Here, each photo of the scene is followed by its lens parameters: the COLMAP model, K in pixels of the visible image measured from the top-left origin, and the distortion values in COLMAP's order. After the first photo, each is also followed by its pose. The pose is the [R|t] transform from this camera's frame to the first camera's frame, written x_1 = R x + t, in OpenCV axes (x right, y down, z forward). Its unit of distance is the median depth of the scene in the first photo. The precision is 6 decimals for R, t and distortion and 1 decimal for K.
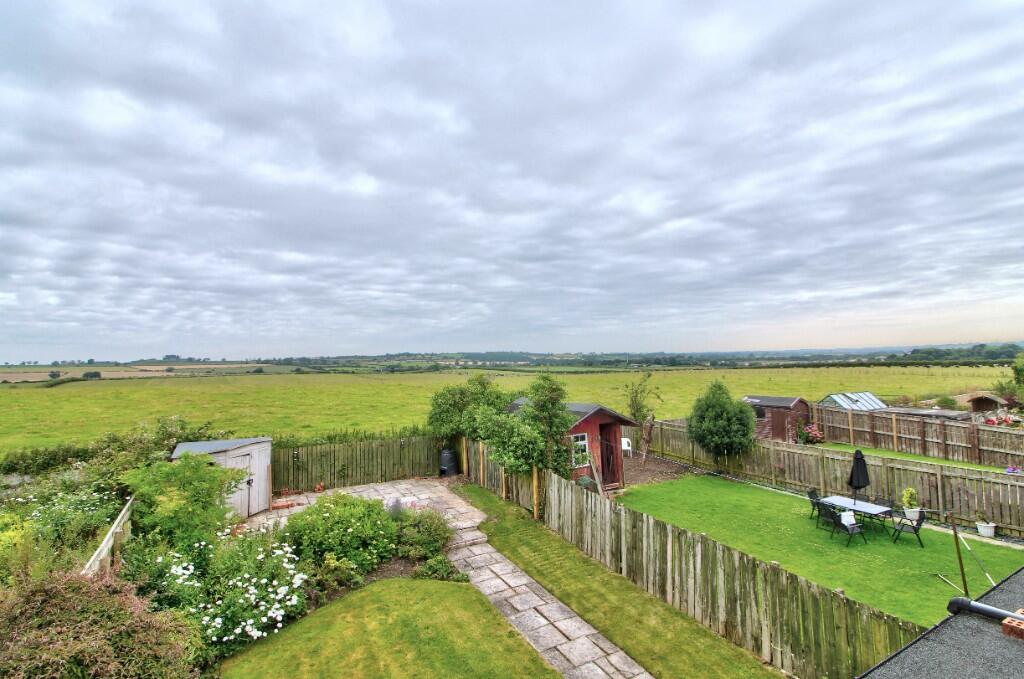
lens RADIAL K [[515.9, 0, 512.0], [0, 515.9, 339.5], [0, 0, 1]] dist [-0.003896, -0.000584]
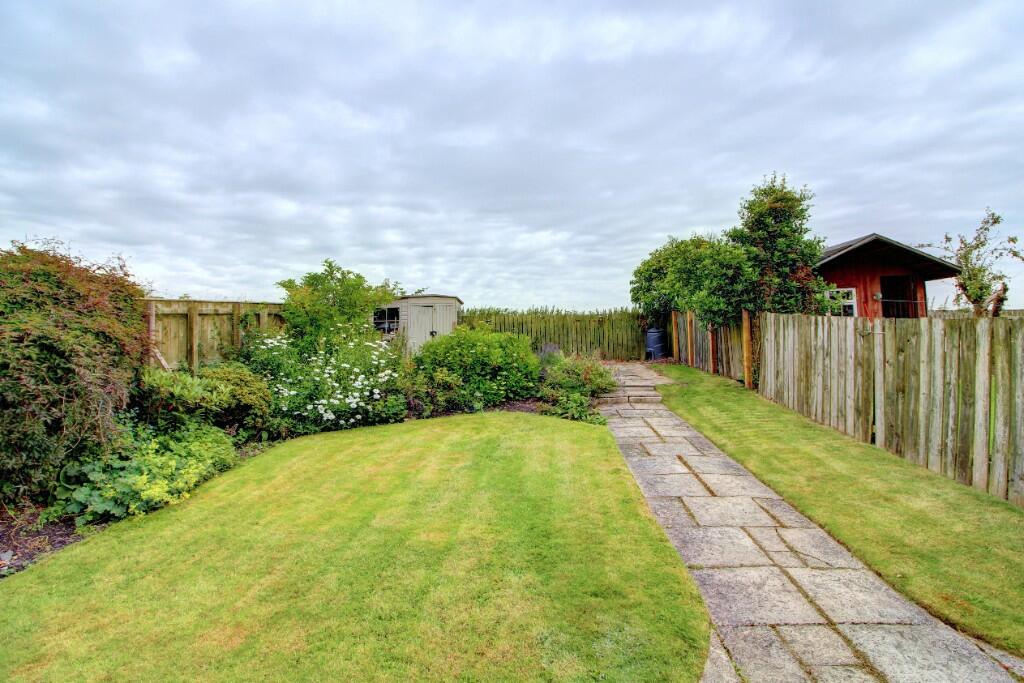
lens RADIAL K [[471.1, 0, 512.0], [0, 471.1, 341.5], [0, 0, 1]] dist [0.000362, -0.013311]
pose [[0.829428, -0.000200, -0.558613, 0.173851], [0.023117, 0.999156, 0.033967, 0.326253], [0.558135, -0.041086, 0.828733, 0.389493]]
